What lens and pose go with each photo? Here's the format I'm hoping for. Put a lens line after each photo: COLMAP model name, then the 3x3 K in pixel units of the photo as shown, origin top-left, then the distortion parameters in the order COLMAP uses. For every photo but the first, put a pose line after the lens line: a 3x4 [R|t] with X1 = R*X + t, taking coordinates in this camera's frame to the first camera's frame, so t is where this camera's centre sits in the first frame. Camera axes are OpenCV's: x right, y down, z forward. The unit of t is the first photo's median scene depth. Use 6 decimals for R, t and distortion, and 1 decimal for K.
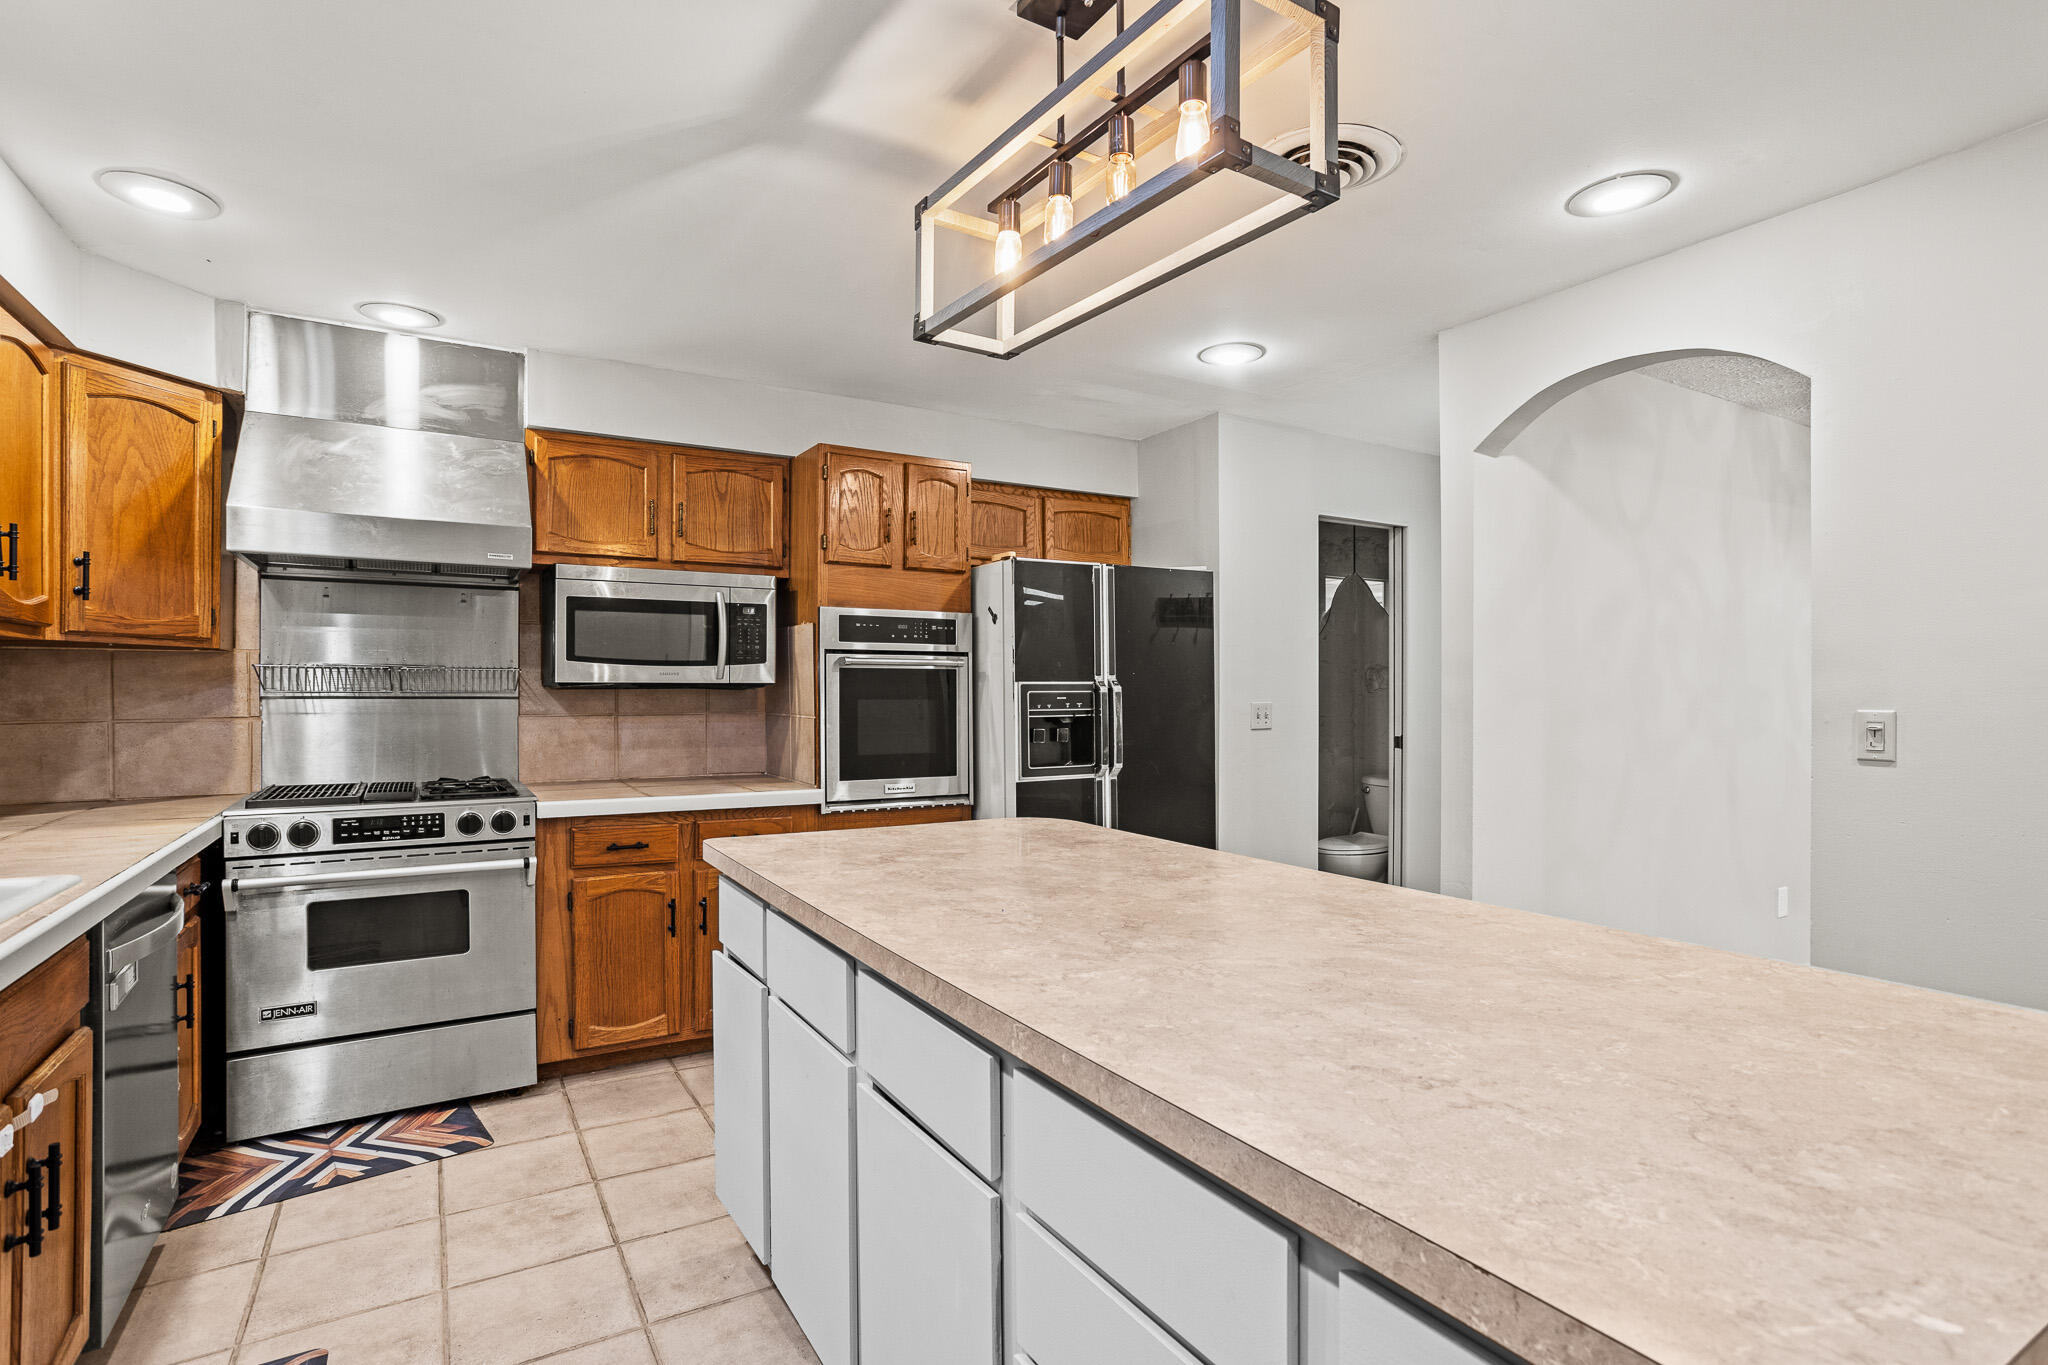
lens RADIAL K [[988.3, 0, 1030.6], [0, 988.3, 689.3], [0, 0, 1]] dist [-0.055164, 0.033407]
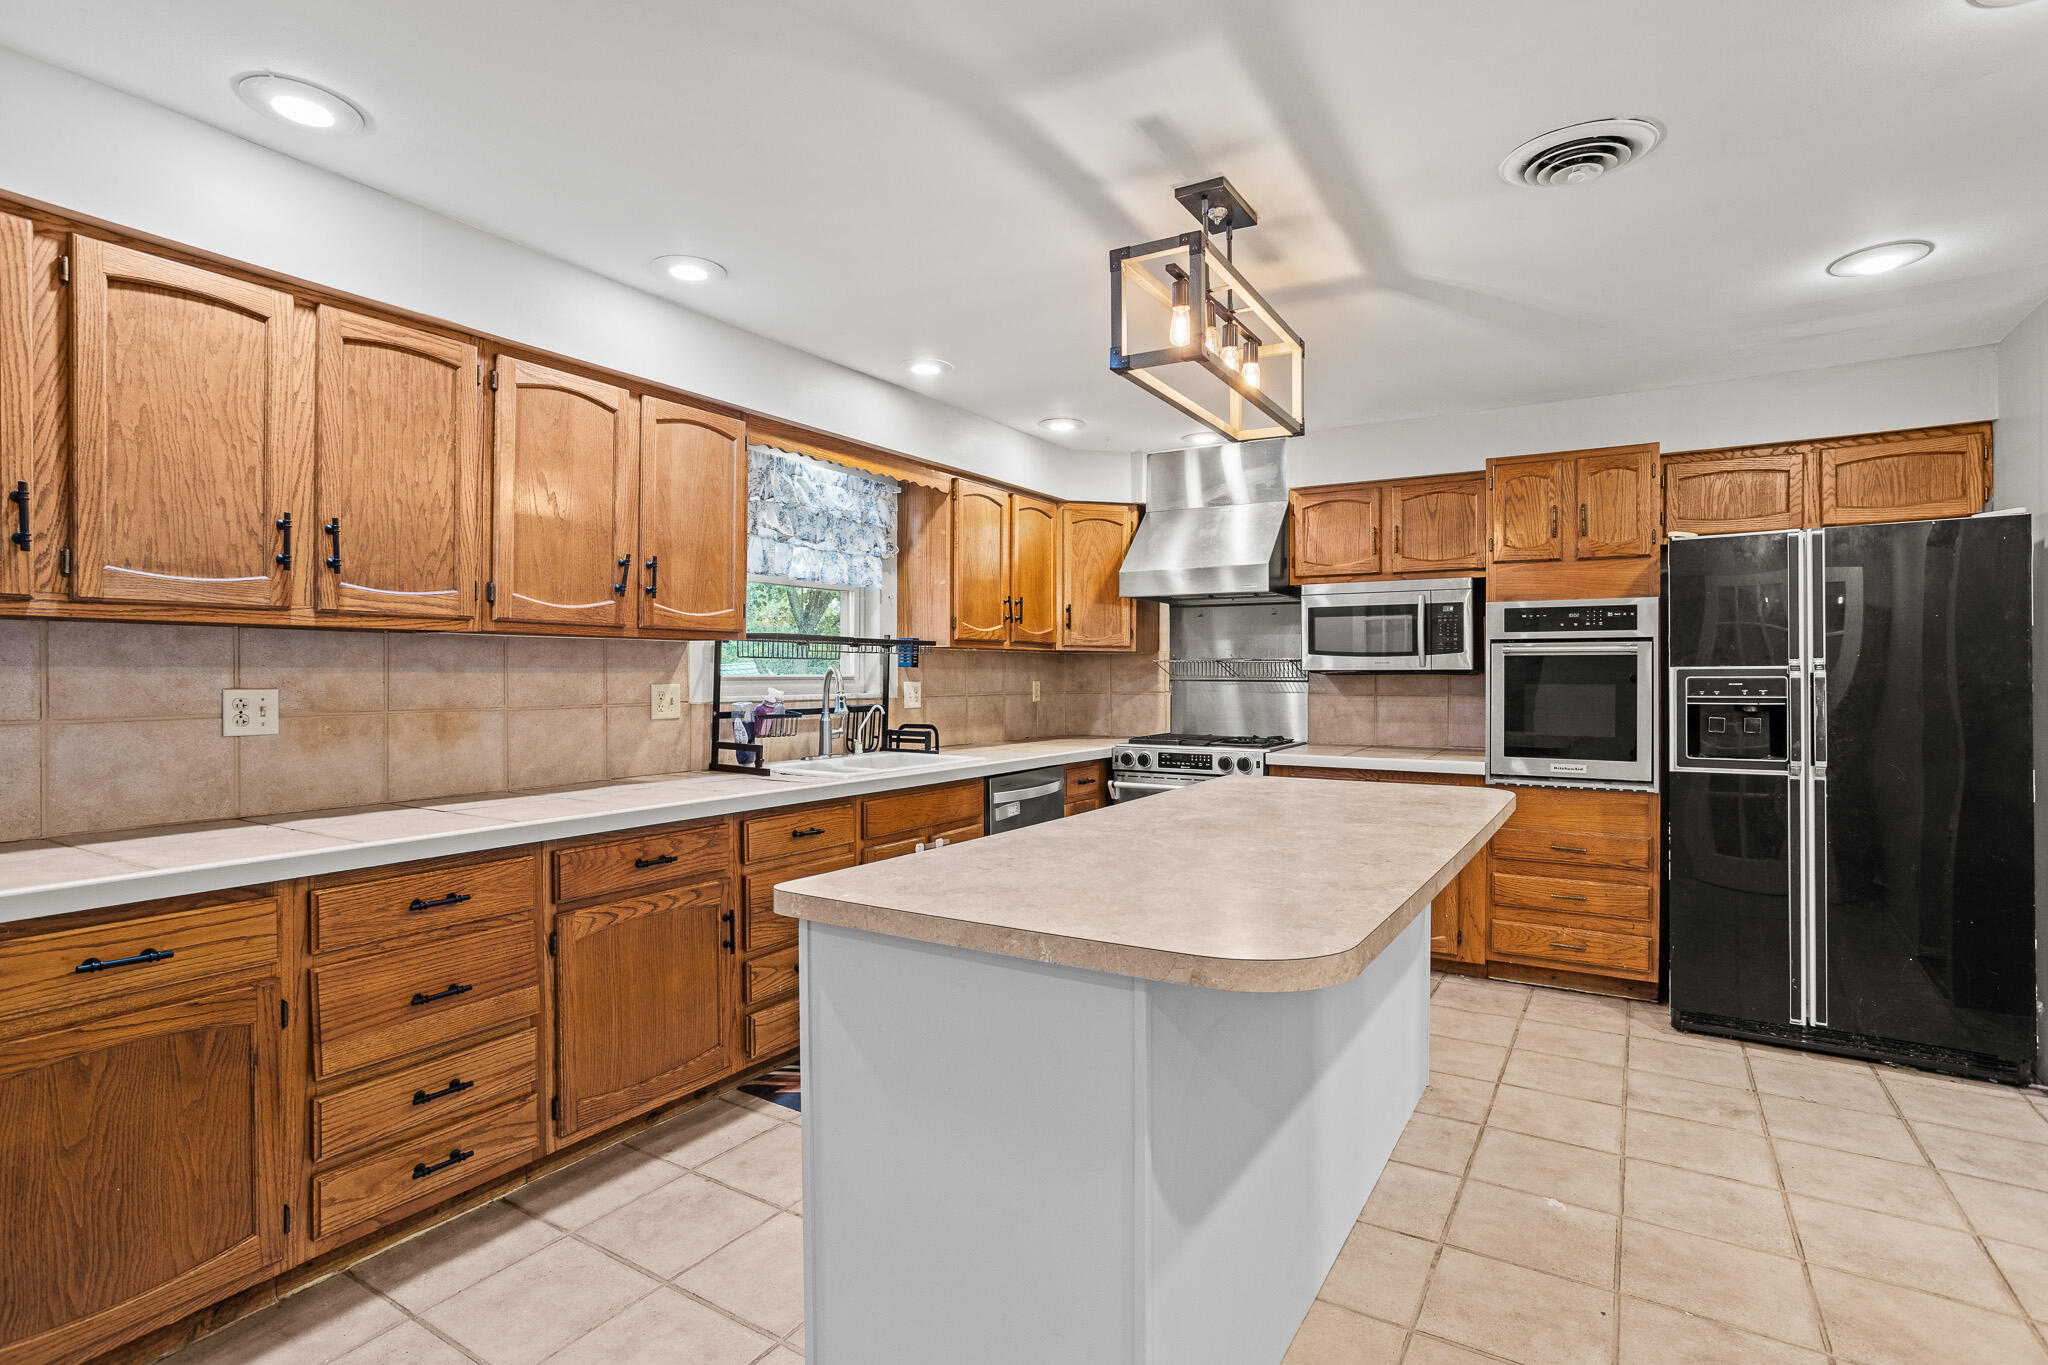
lens RADIAL K [[996.3, 0, 1048.6], [0, 996.3, 672.2], [0, 0, 1]] dist [-0.055472, 0.035228]
pose [[0.467208, -0.002798, -0.884143, 0.640036], [0.000828, 0.999996, -0.002727, -0.000597], [0.884147, 0.000542, 0.467209, 0.020722]]
